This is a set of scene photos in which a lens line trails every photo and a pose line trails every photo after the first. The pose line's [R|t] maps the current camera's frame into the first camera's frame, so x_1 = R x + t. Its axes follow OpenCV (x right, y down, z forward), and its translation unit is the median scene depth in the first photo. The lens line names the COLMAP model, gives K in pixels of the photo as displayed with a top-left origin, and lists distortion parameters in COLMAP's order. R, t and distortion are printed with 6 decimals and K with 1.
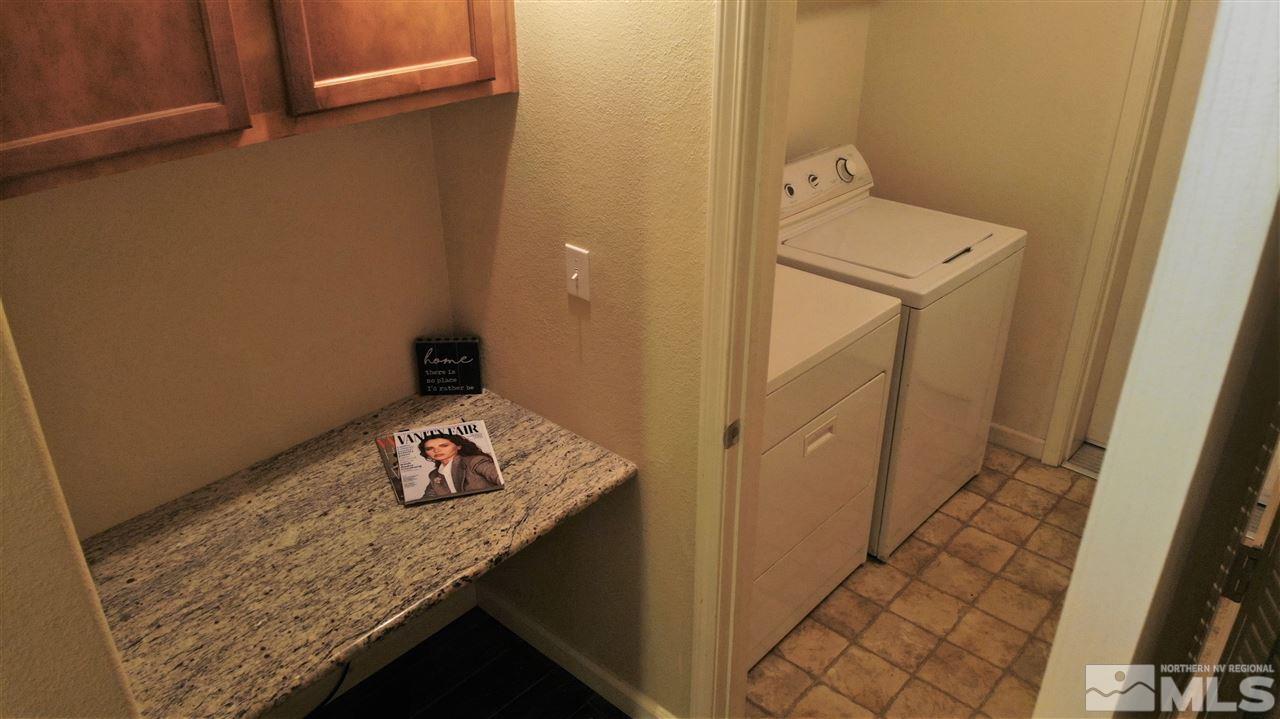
lens RADIAL K [[940.7, 0, 640.0], [0, 940.7, 359.5], [0, 0, 1]] dist [0.066738, -0.166093]
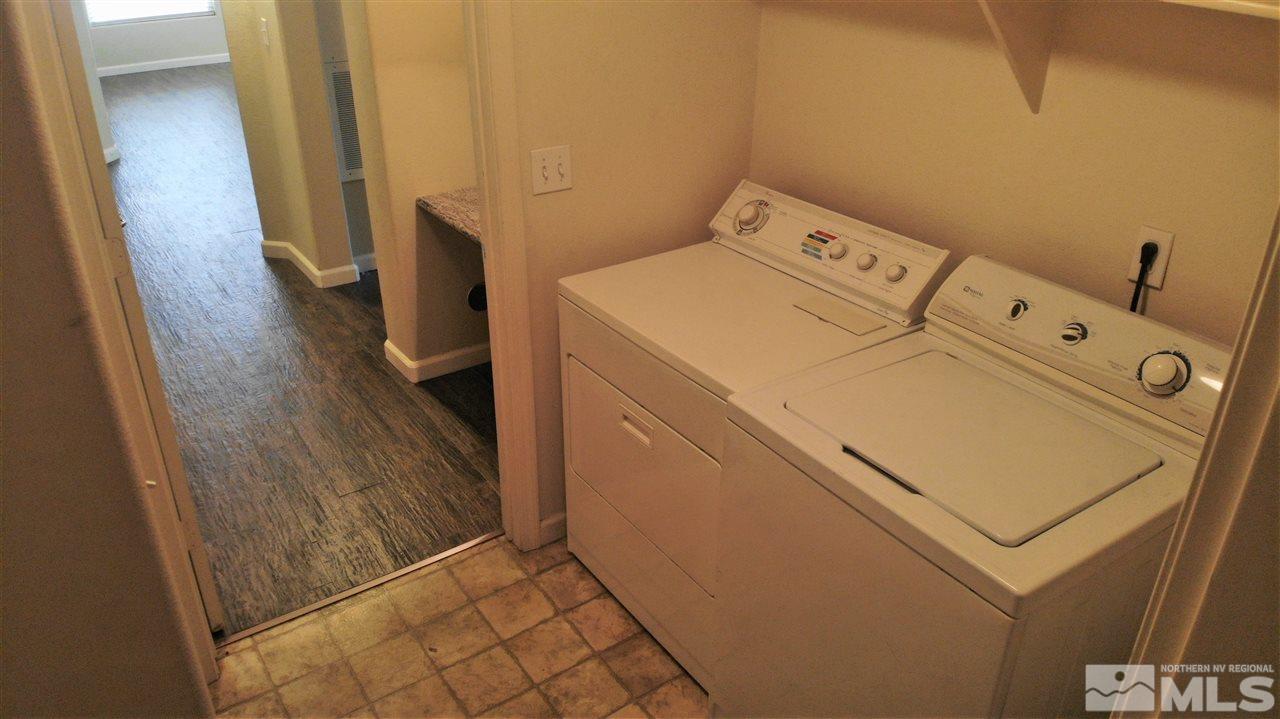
lens RADIAL K [[940.7, 0, 640.0], [0, 940.7, 359.5], [0, 0, 1]] dist [0.066738, -0.166093]
pose [[-0.248506, 0.448034, -0.858784, 0.931922], [-0.432577, 0.741942, 0.512250, -0.436395], [0.866673, 0.498787, 0.009432, 0.927227]]
